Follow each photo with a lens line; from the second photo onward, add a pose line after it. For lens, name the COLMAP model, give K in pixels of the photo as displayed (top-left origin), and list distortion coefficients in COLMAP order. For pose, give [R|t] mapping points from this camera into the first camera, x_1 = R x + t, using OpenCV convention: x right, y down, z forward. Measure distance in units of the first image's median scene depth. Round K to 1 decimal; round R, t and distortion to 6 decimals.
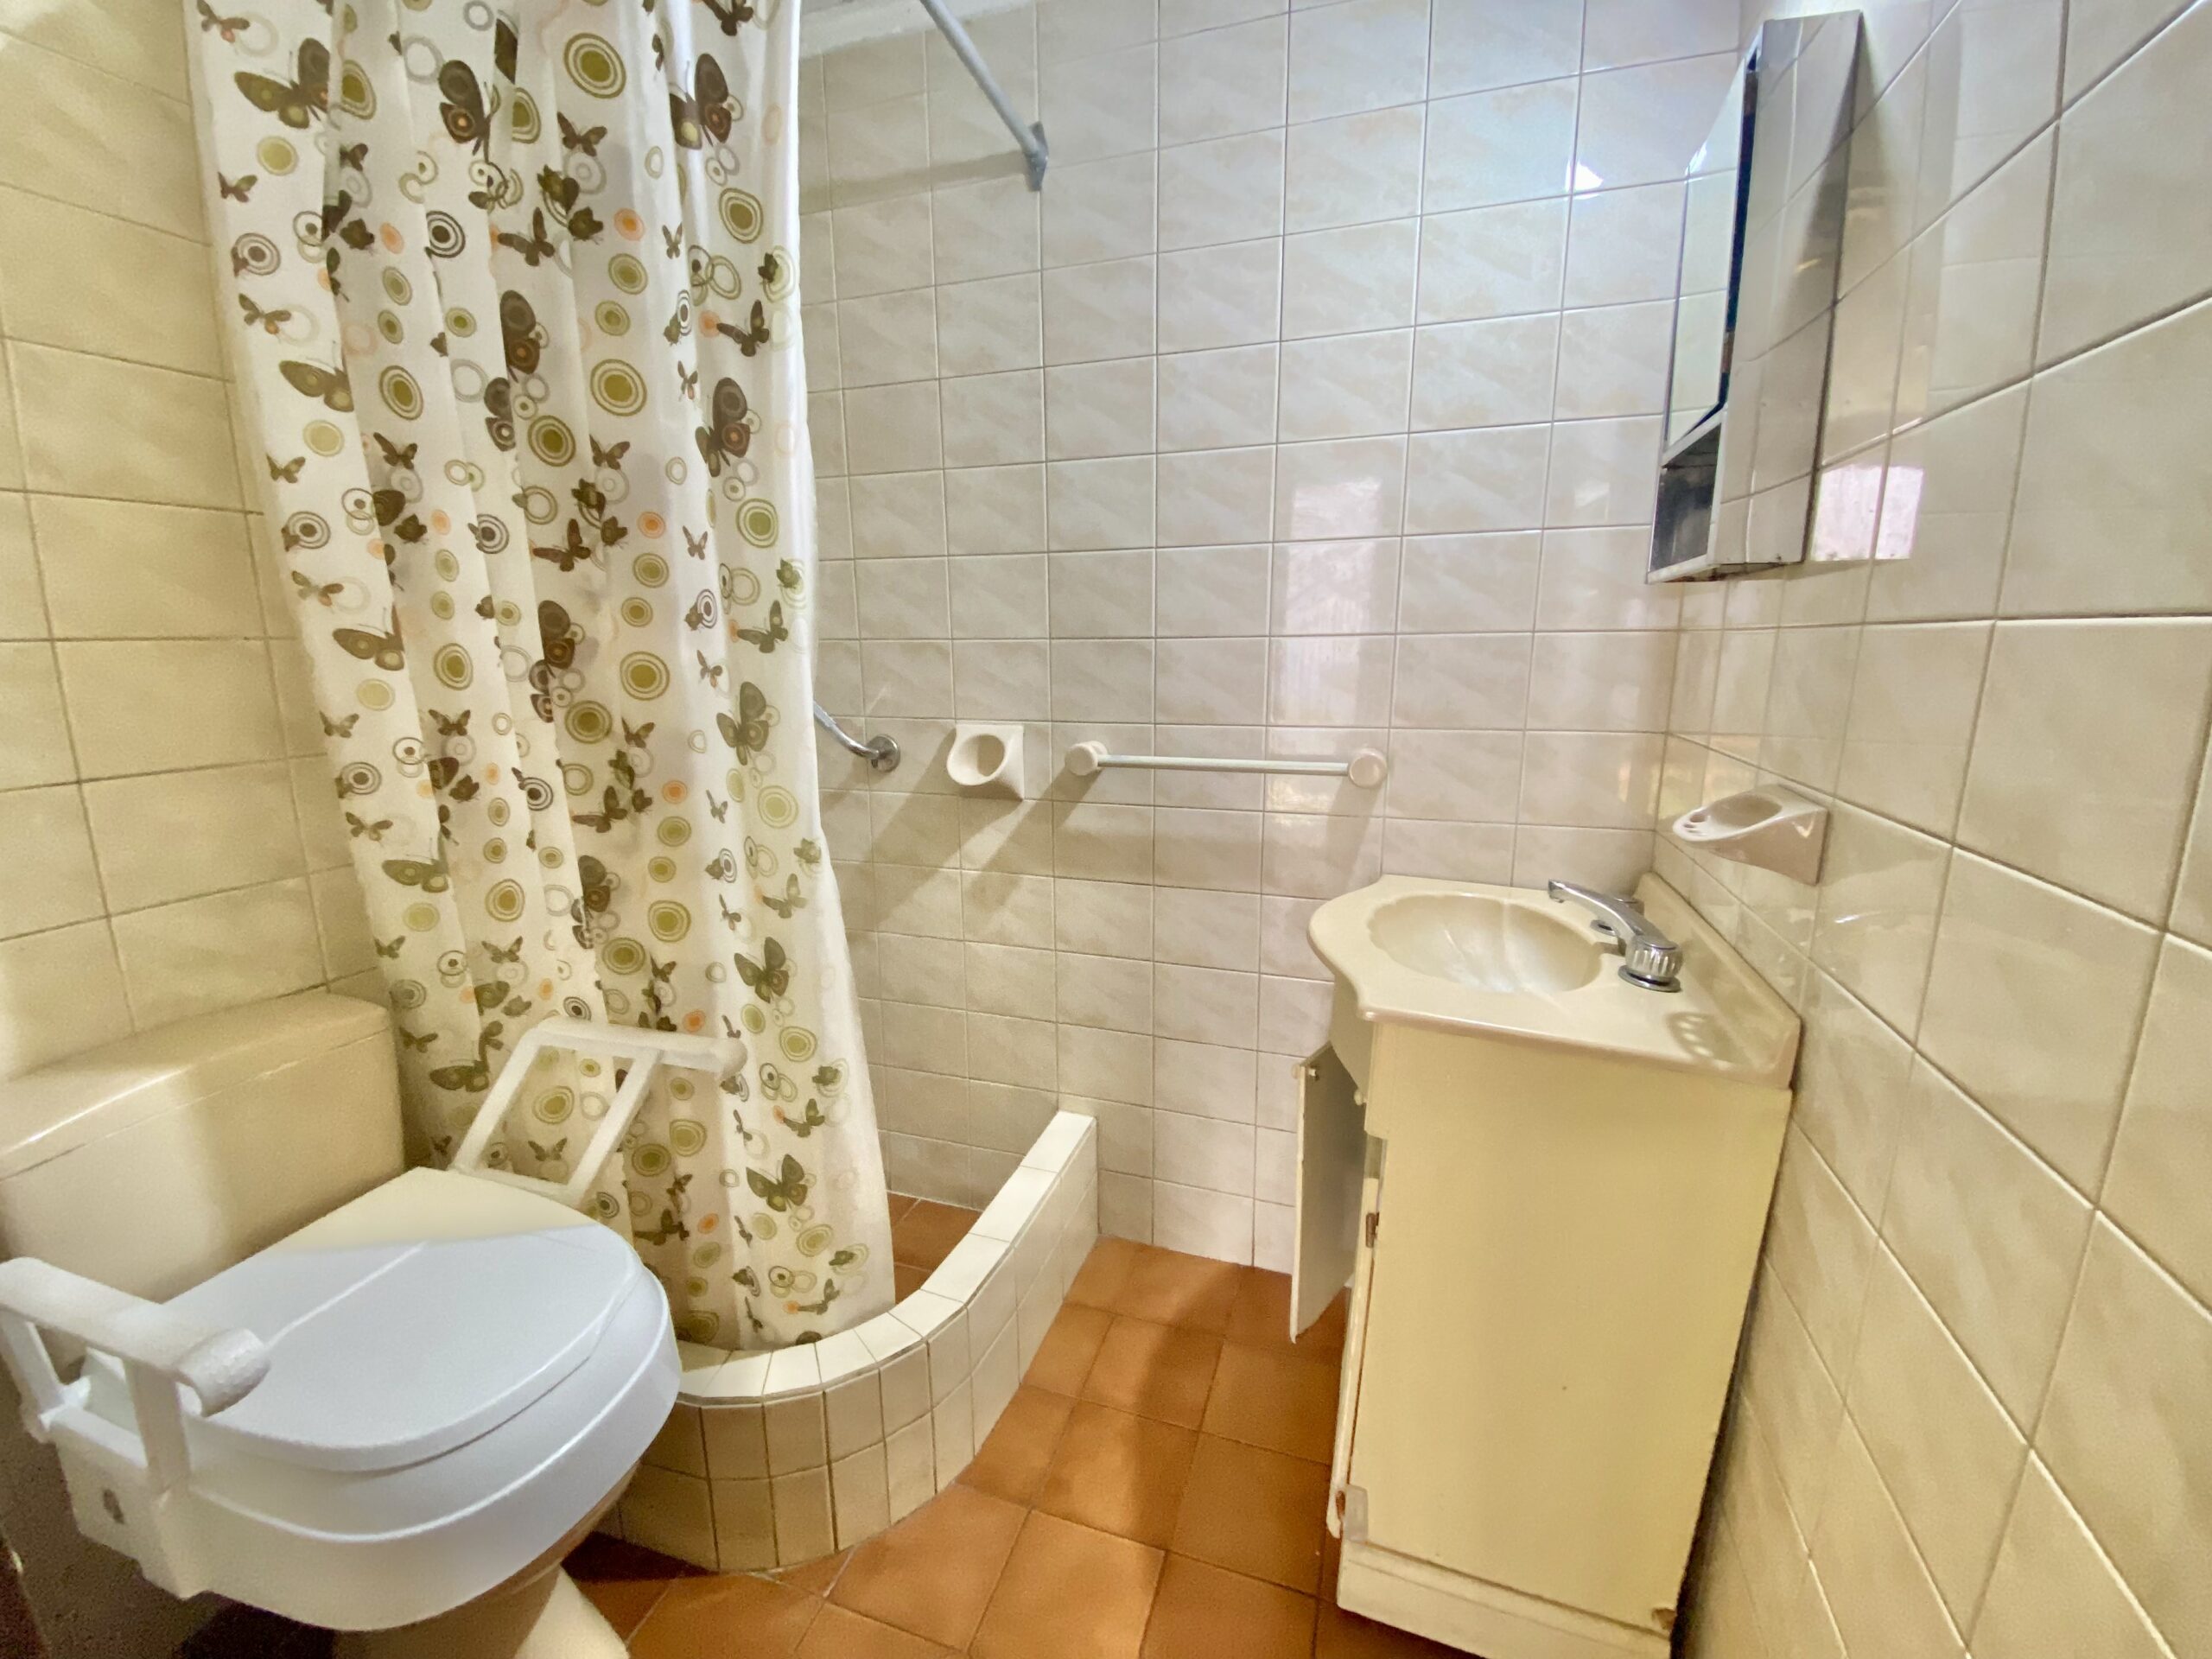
lens RADIAL K [[905.0, 0, 1089.0], [0, 905.0, 837.6], [0, 0, 1]] dist [0.012804, -0.017242]
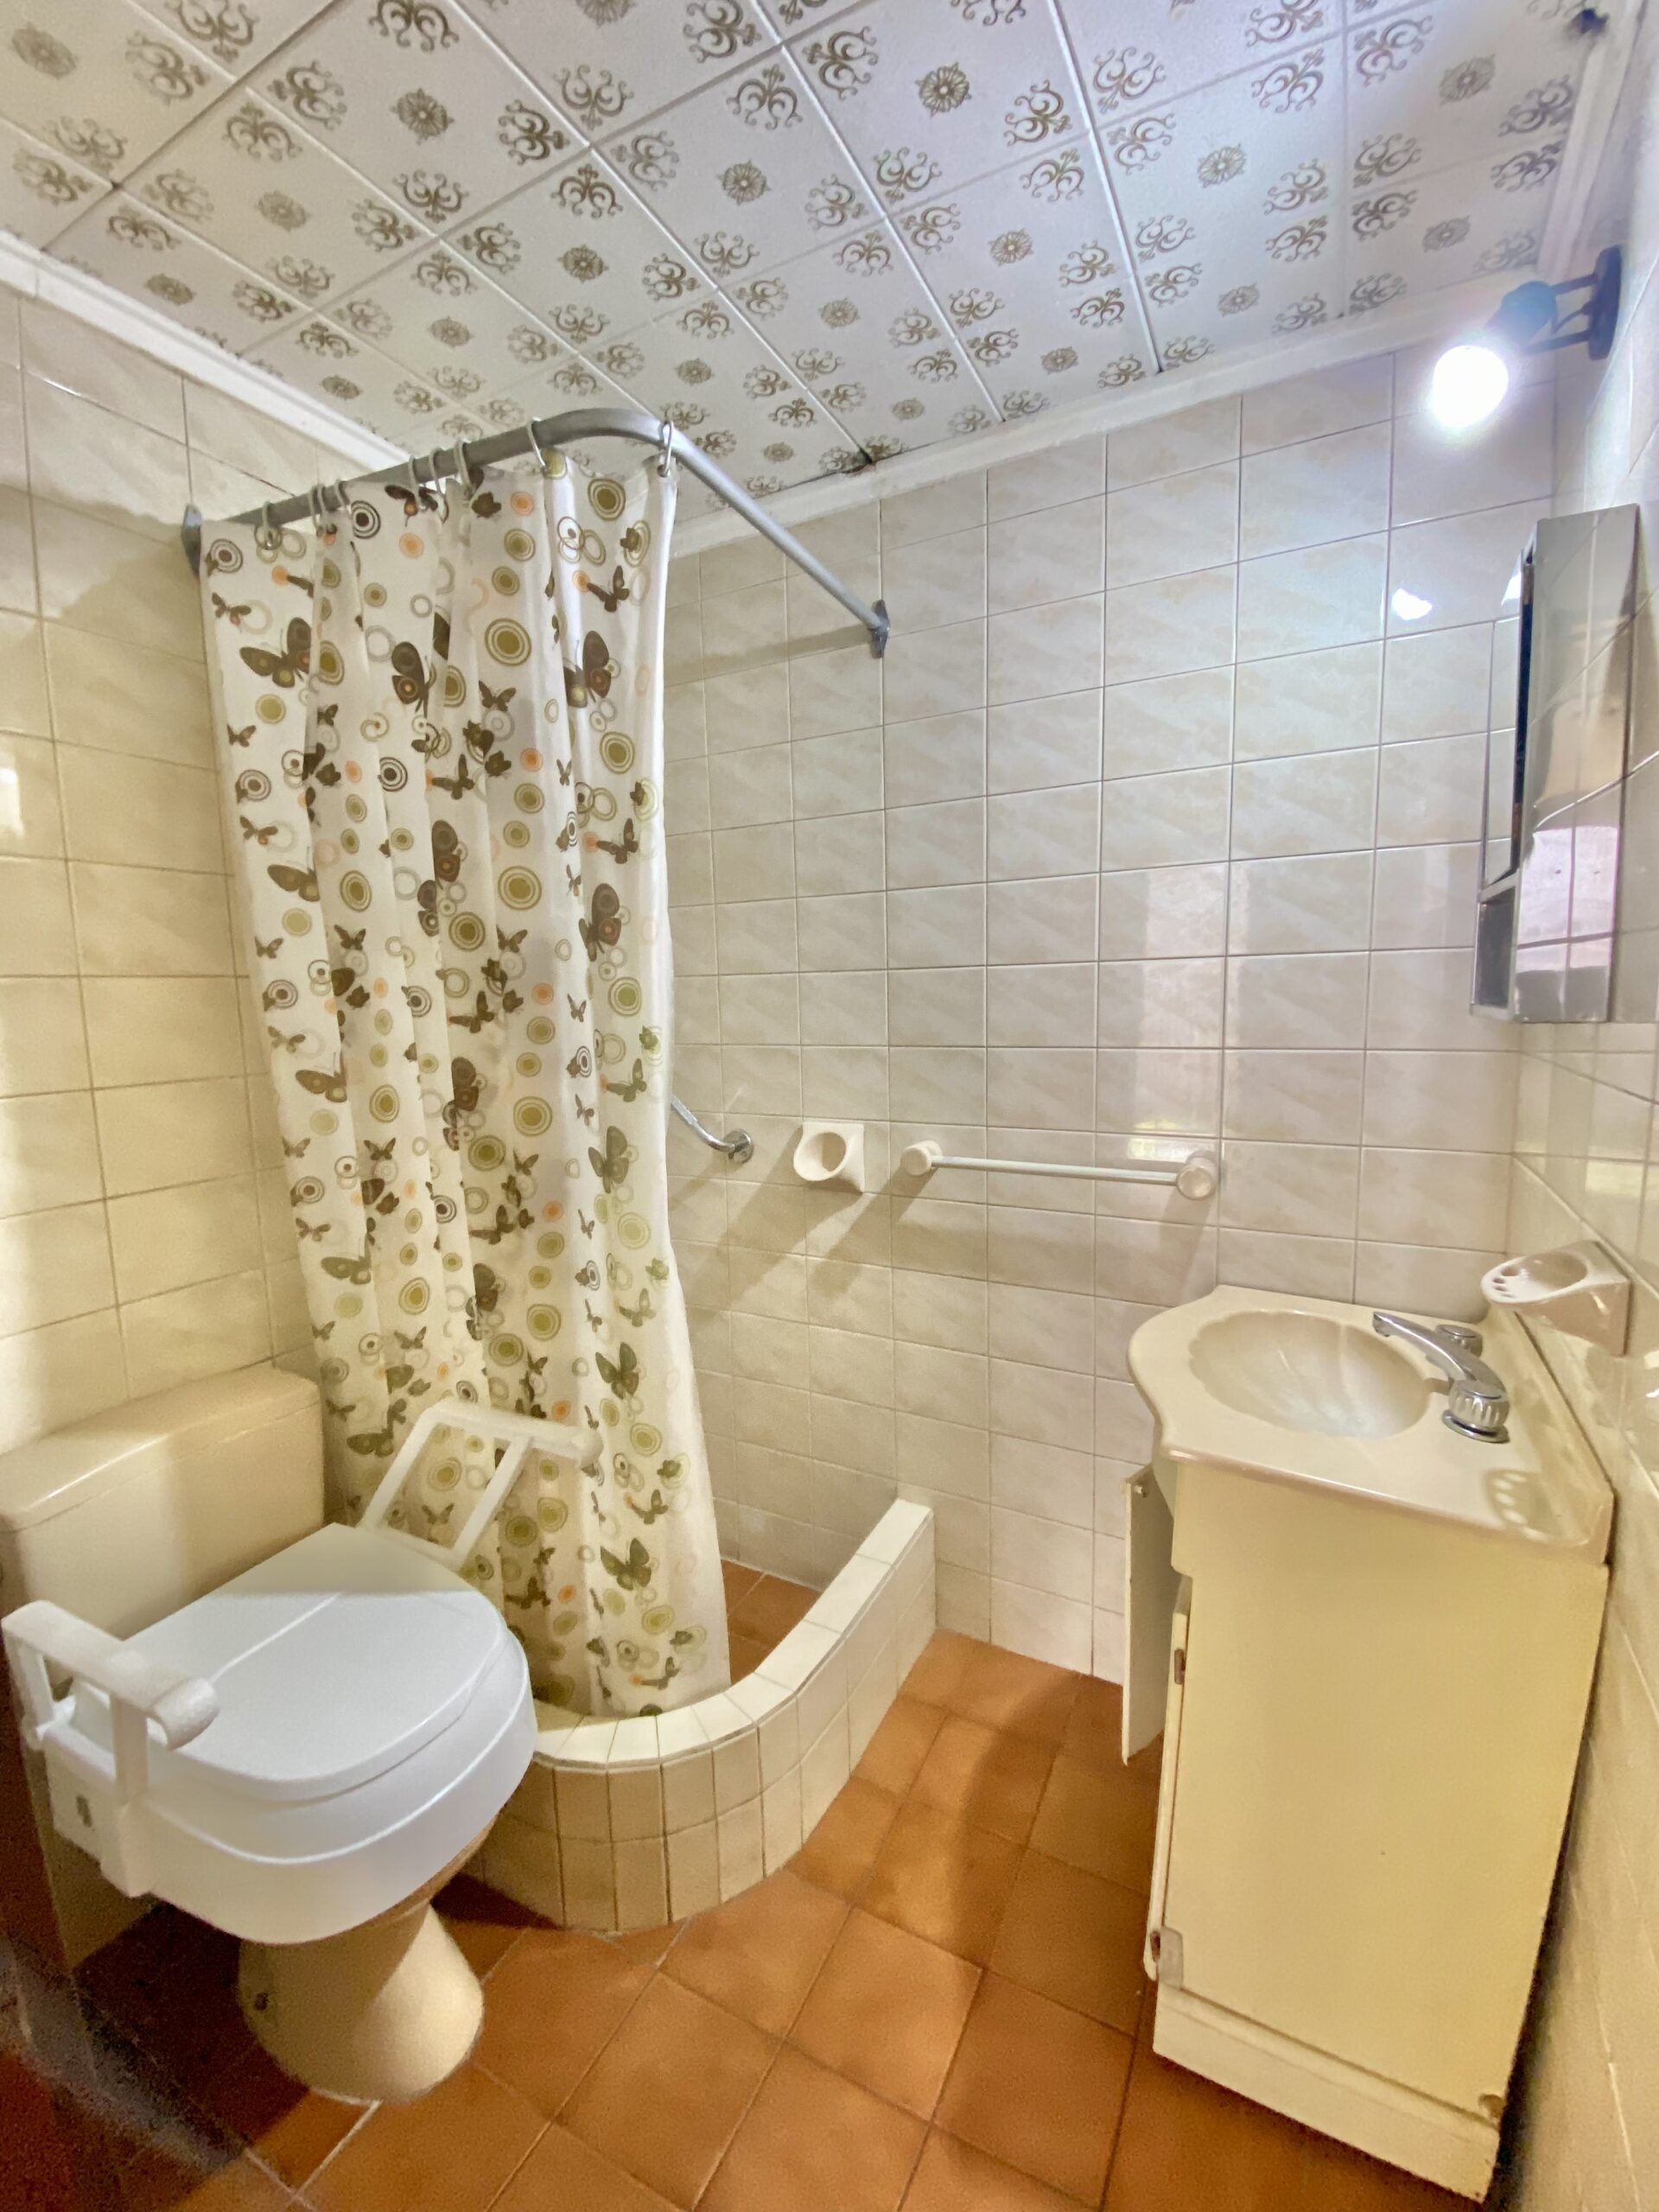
lens RADIAL K [[913.9, 0, 816.4], [0, 913.9, 1102.9], [0, 0, 1]] dist [0.017308, -0.018790]
pose [[0.986753, 0.002803, -0.162203, 0.068890], [-0.015195, 0.997052, -0.075207, -0.102937], [0.161514, 0.076675, 0.983887, -0.113882]]
